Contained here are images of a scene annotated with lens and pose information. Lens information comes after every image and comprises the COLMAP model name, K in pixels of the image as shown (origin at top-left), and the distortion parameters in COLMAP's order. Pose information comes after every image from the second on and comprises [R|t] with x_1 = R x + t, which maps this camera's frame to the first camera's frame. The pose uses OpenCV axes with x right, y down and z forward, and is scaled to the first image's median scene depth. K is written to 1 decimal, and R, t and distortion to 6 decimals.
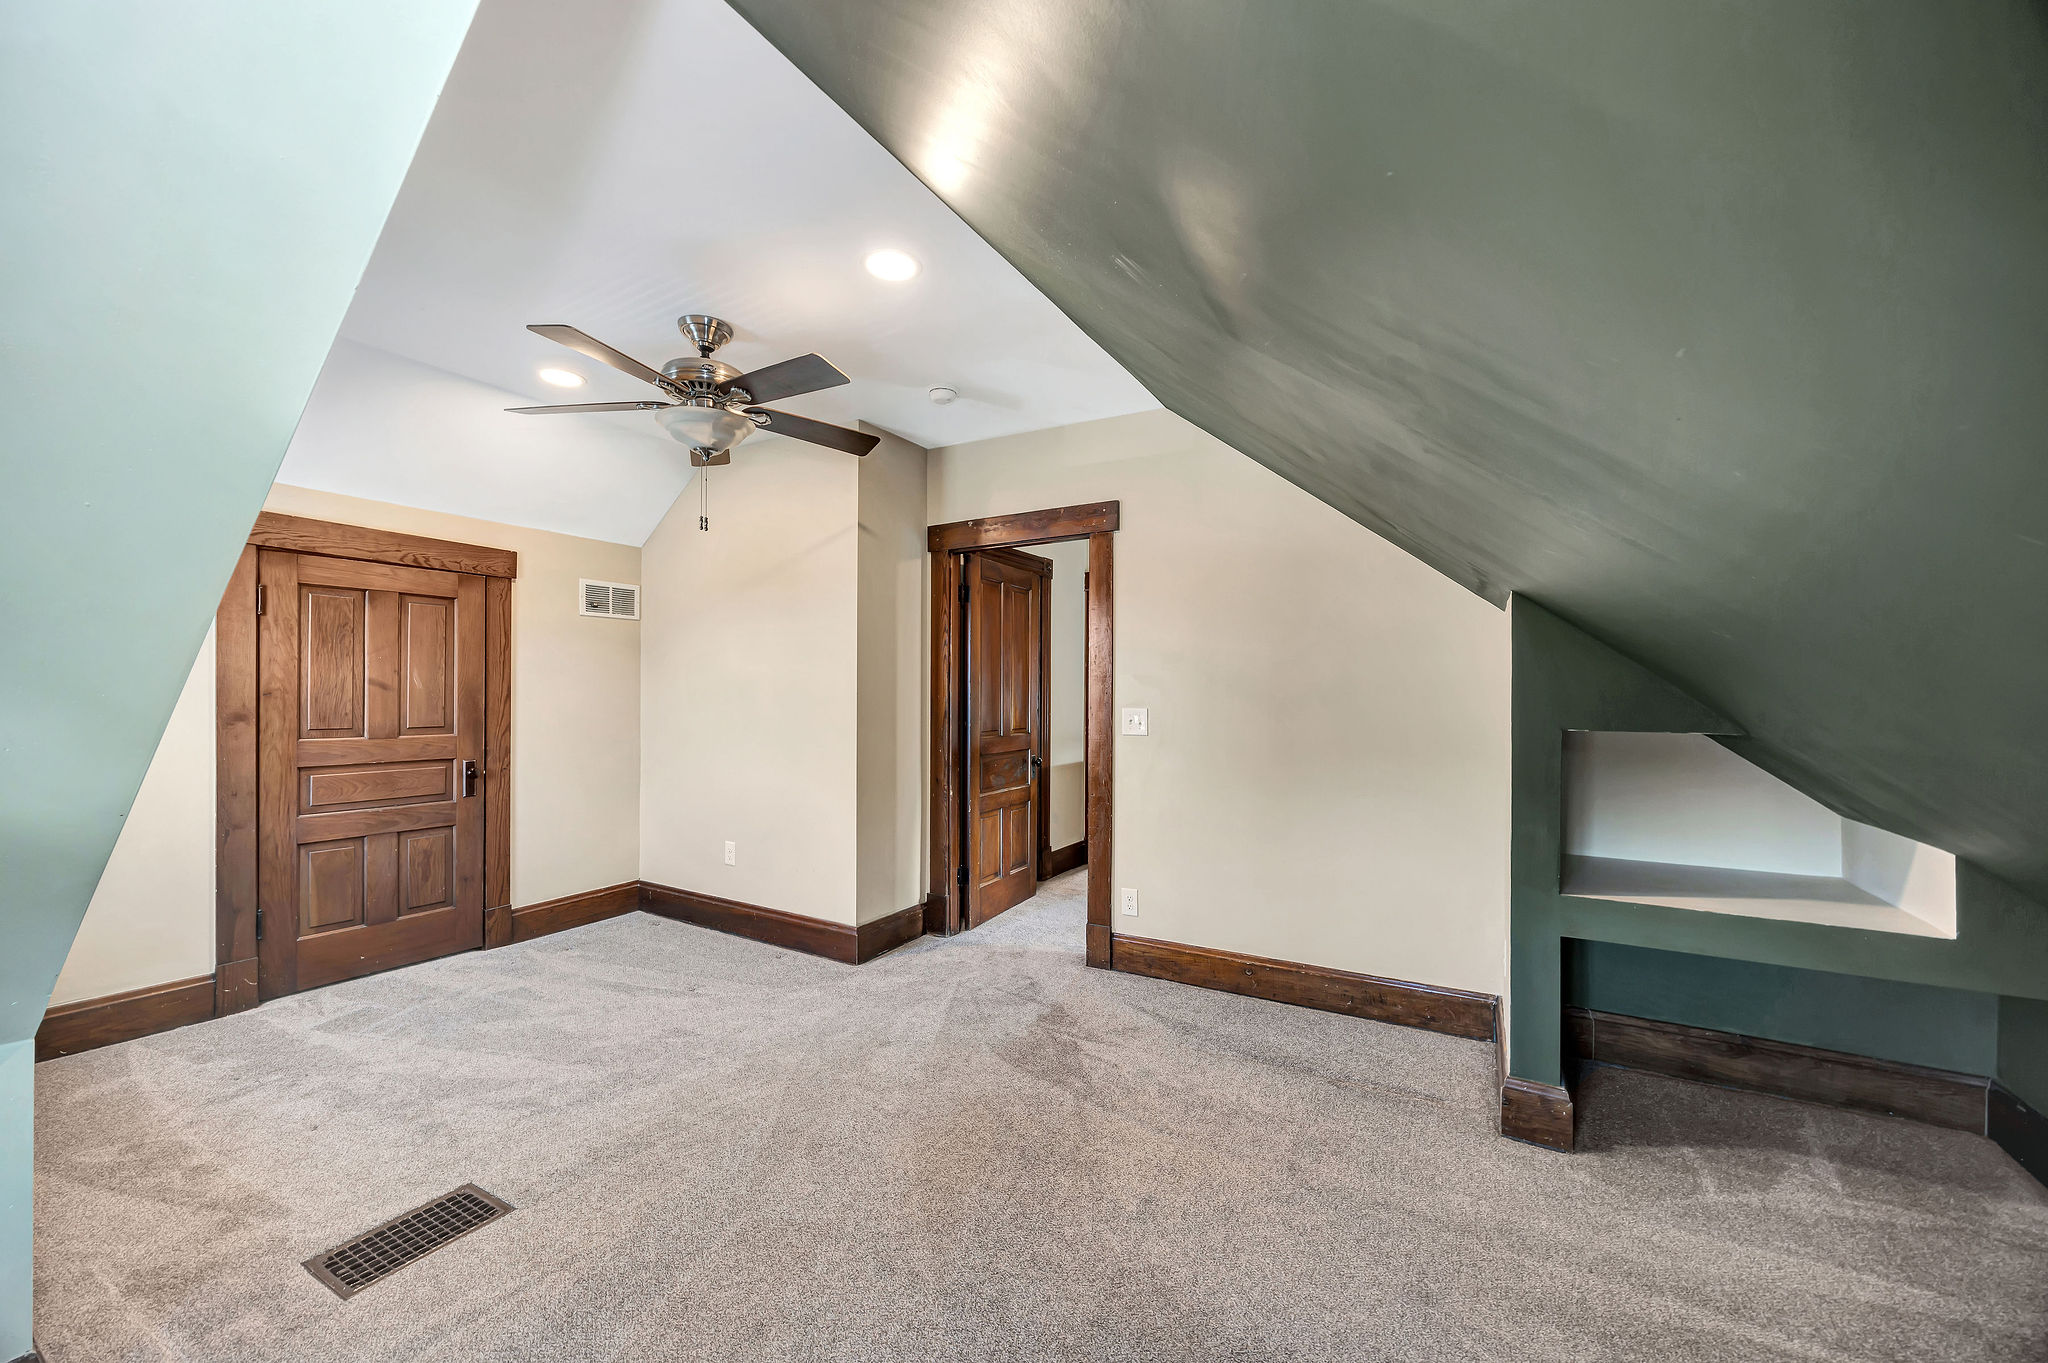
lens RADIAL K [[791.5, 0, 1020.0], [0, 791.5, 694.2], [0, 0, 1]] dist [-0.001554, -0.000190]
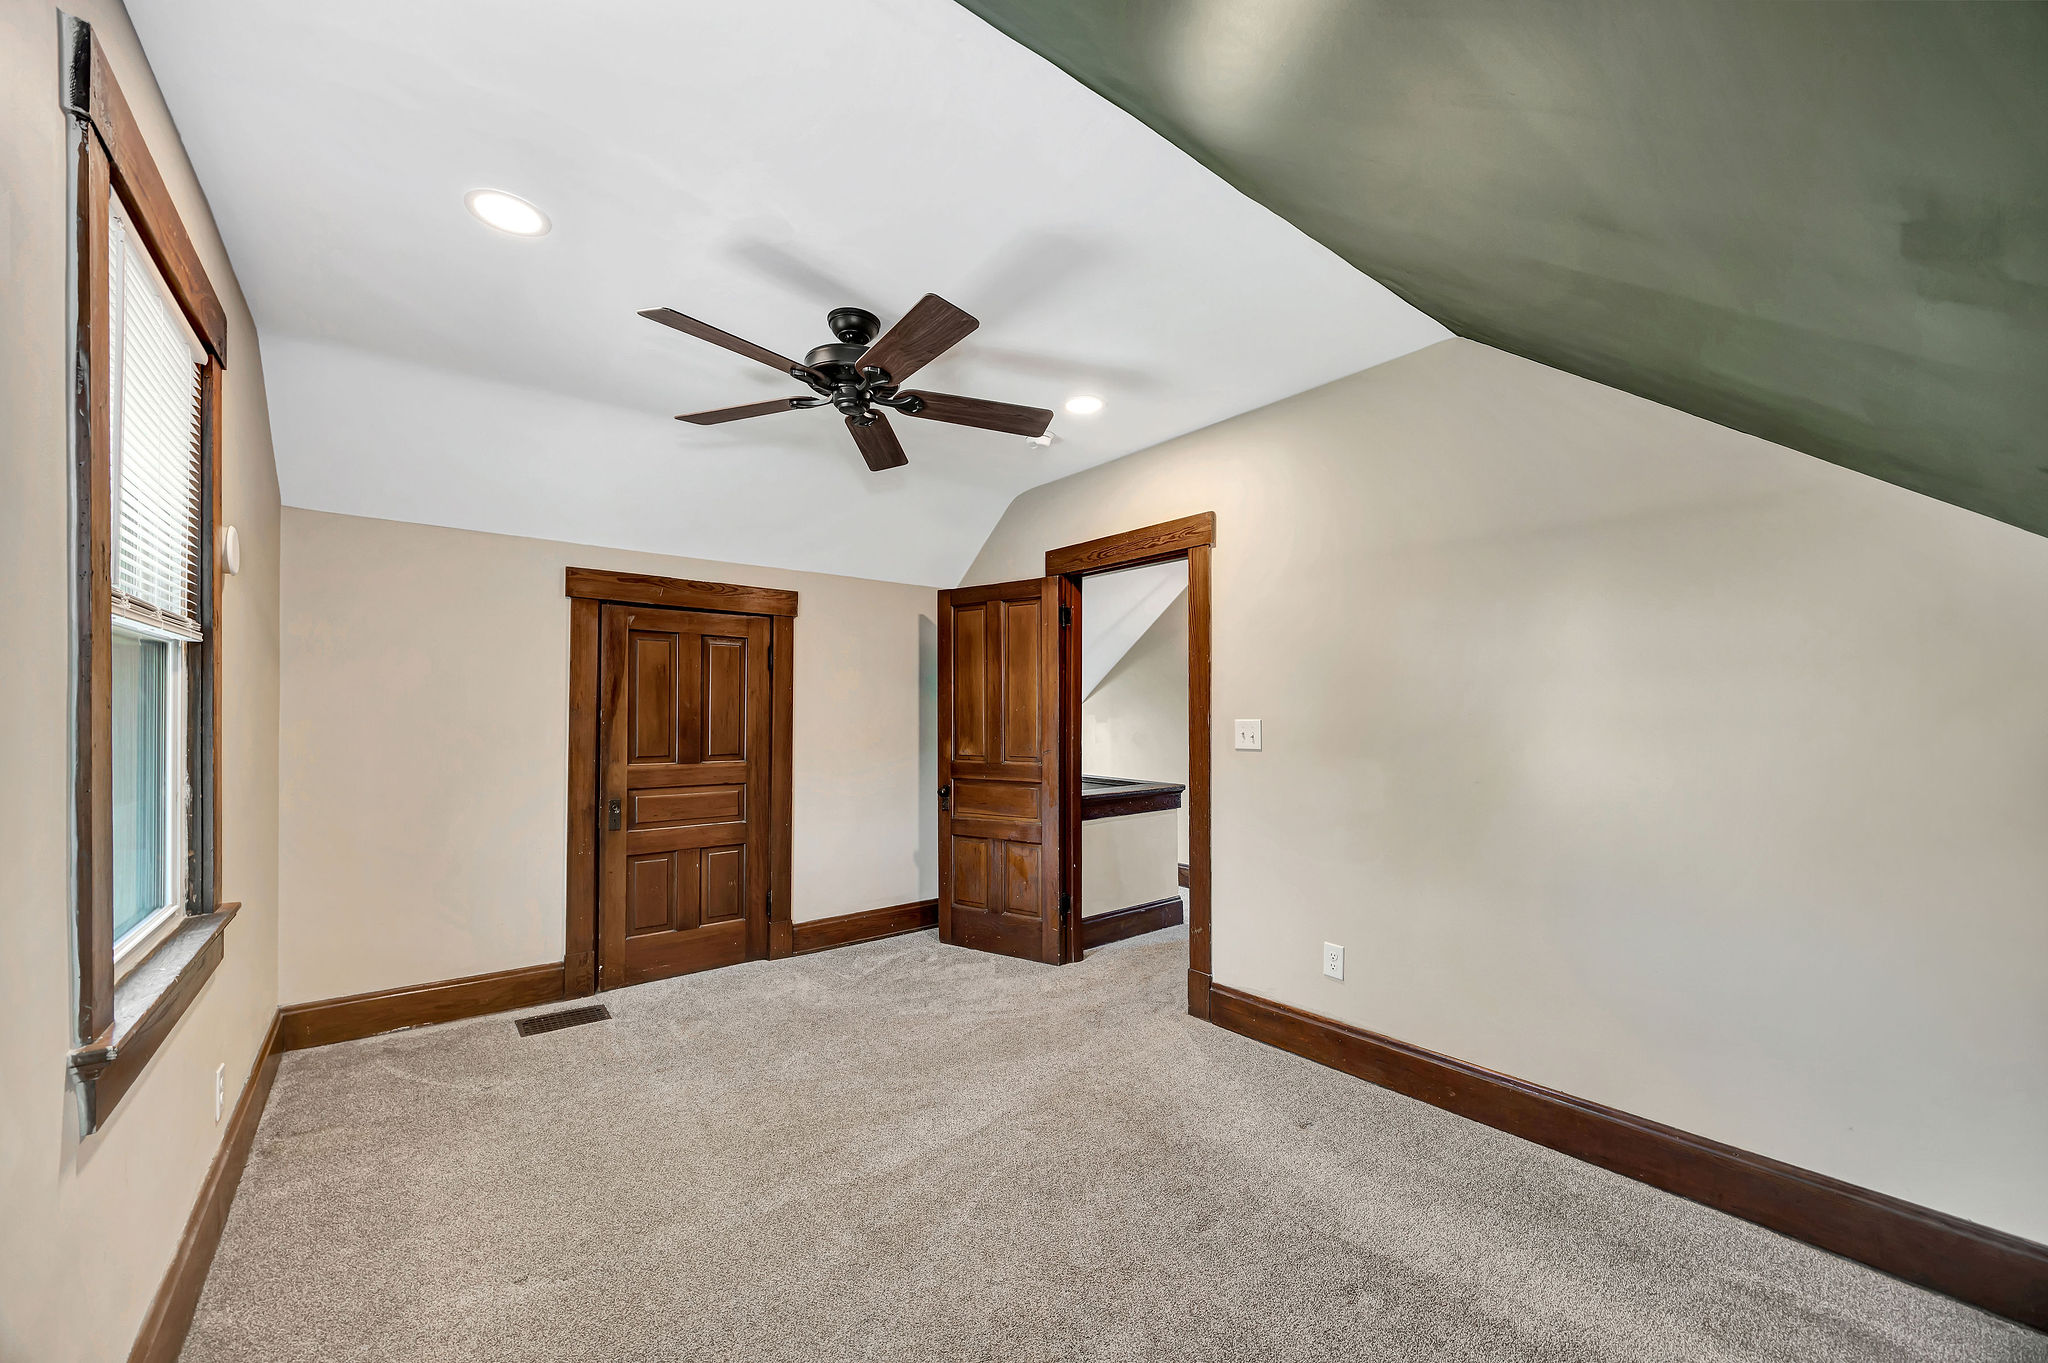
lens RADIAL K [[791.5, 0, 1020.0], [0, 791.5, 694.2], [0, 0, 1]] dist [-0.001554, -0.000190]
pose [[0.930405, -0.023416, -0.365785, 0.047872], [0.010556, 0.999255, -0.037119, 0.004633], [0.366382, 0.030675, 0.929959, 0.117430]]
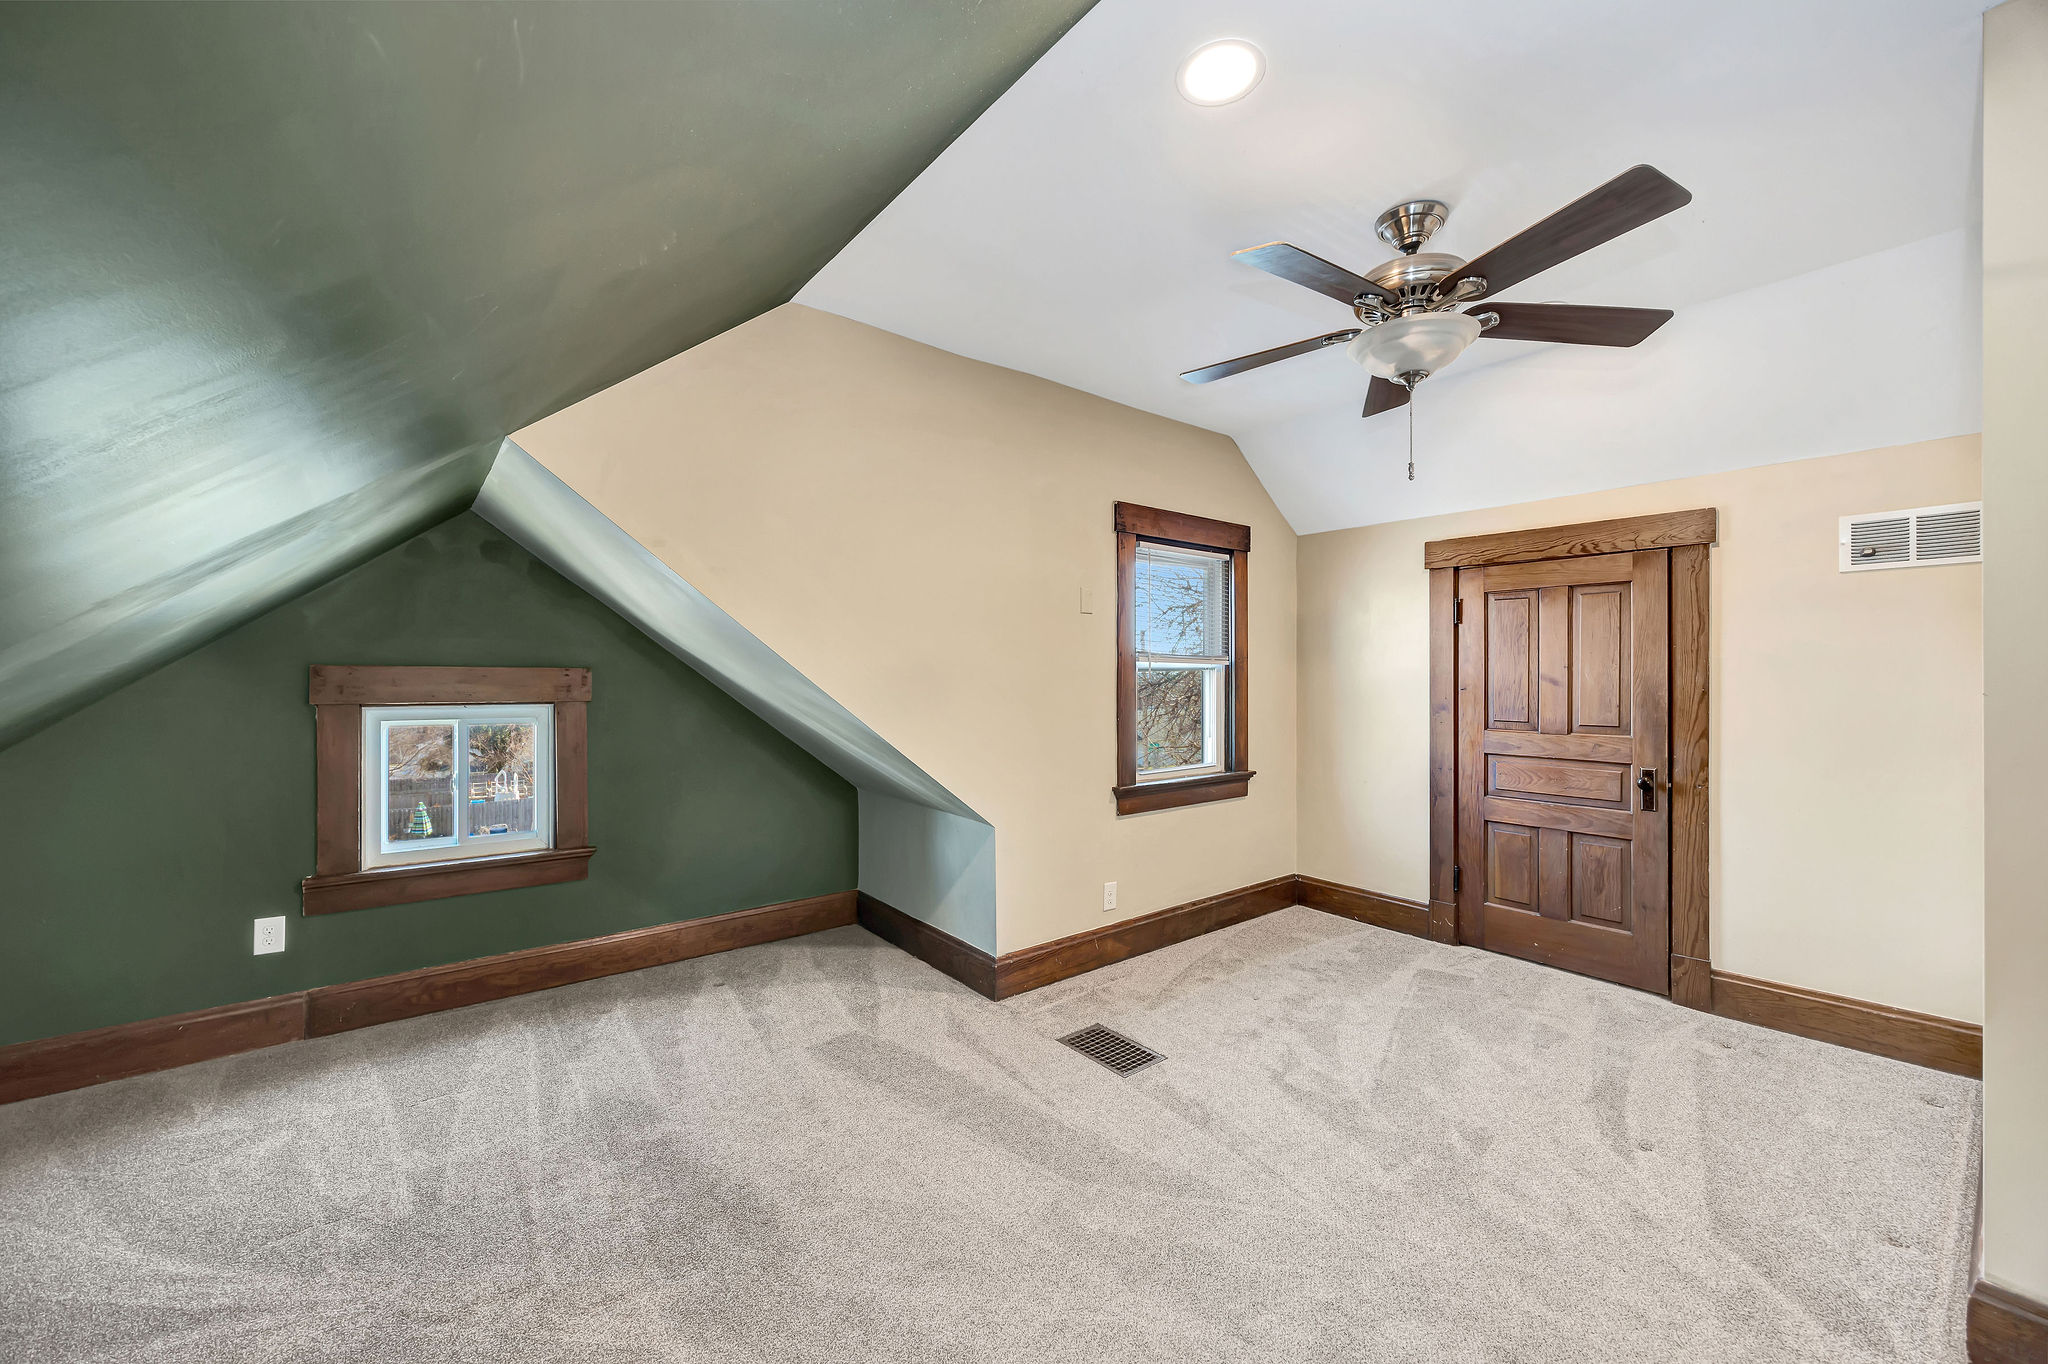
lens RADIAL K [[776.8, 0, 1025.4], [0, 776.8, 678.8], [0, 0, 1]] dist [-0.001951, -0.000302]
pose [[-0.357922, -0.010473, -0.933693, 0.345379], [-0.009917, 0.999923, -0.007415, -0.000058], [0.933699, 0.006605, -0.357998, 0.713472]]
